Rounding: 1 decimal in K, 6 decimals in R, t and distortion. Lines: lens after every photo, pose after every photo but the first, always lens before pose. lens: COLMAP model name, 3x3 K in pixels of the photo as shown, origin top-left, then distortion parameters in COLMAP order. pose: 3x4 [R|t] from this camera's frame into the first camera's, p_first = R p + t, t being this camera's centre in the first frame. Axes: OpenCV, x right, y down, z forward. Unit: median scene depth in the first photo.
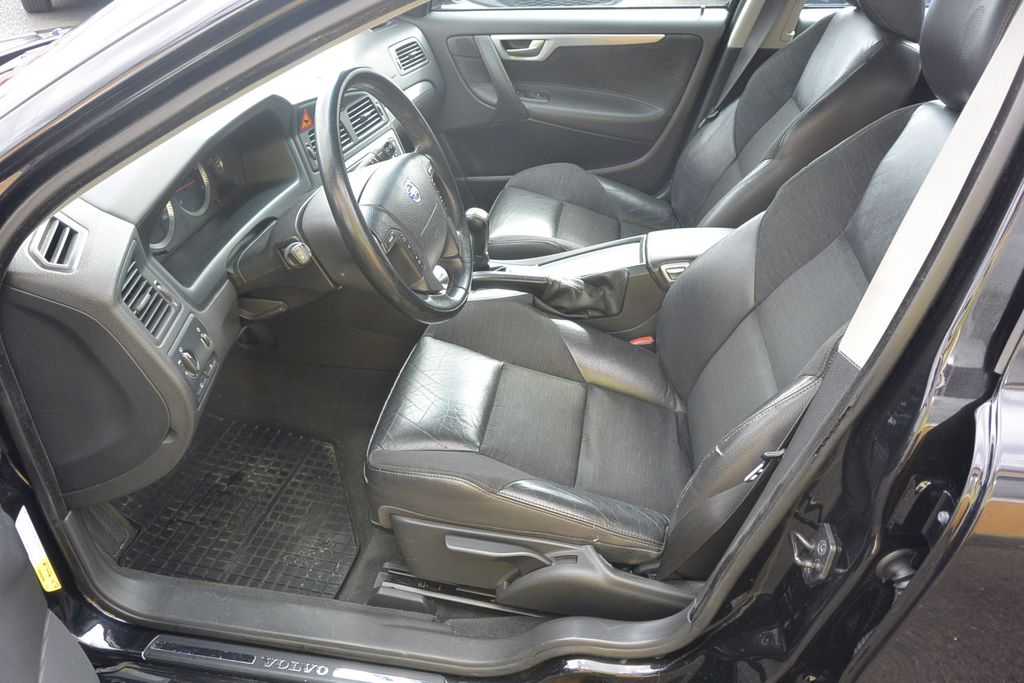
lens RADIAL K [[778.2, 0, 507.1], [0, 778.2, 341.6], [0, 0, 1]] dist [0.004393, 0.004790]
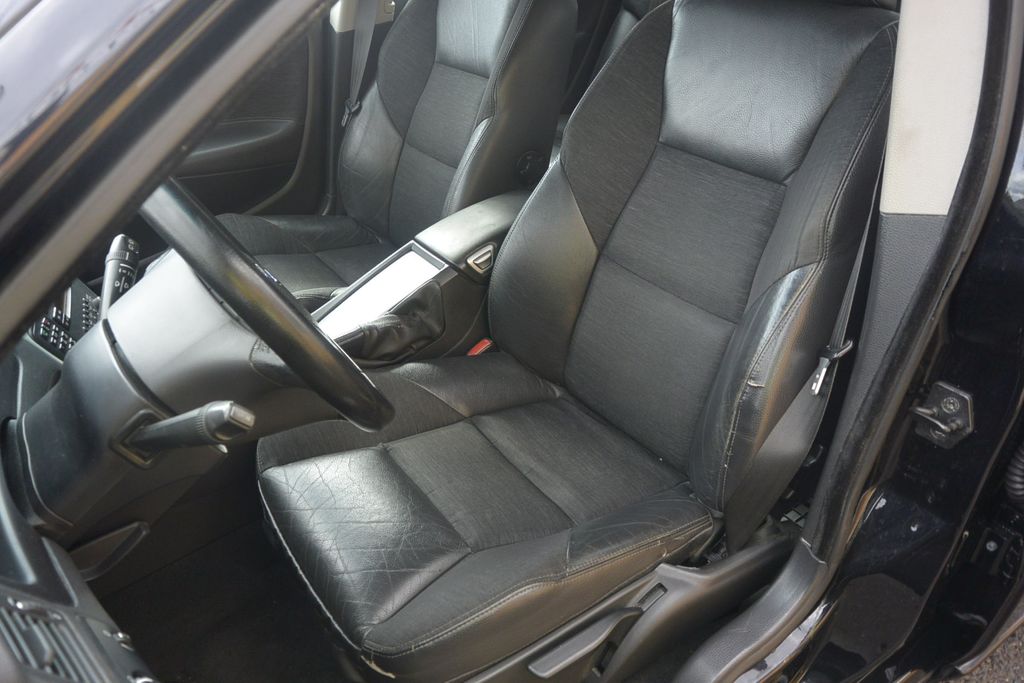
lens RADIAL K [[791.7, 0, 503.5], [0, 791.7, 333.5], [0, 0, 1]] dist [0.002805, 0.002625]
pose [[0.739758, -0.431951, 0.515923, -0.262942], [0.451238, 0.887244, 0.095826, -0.089314], [-0.499142, 0.161916, 0.851258, 0.228332]]
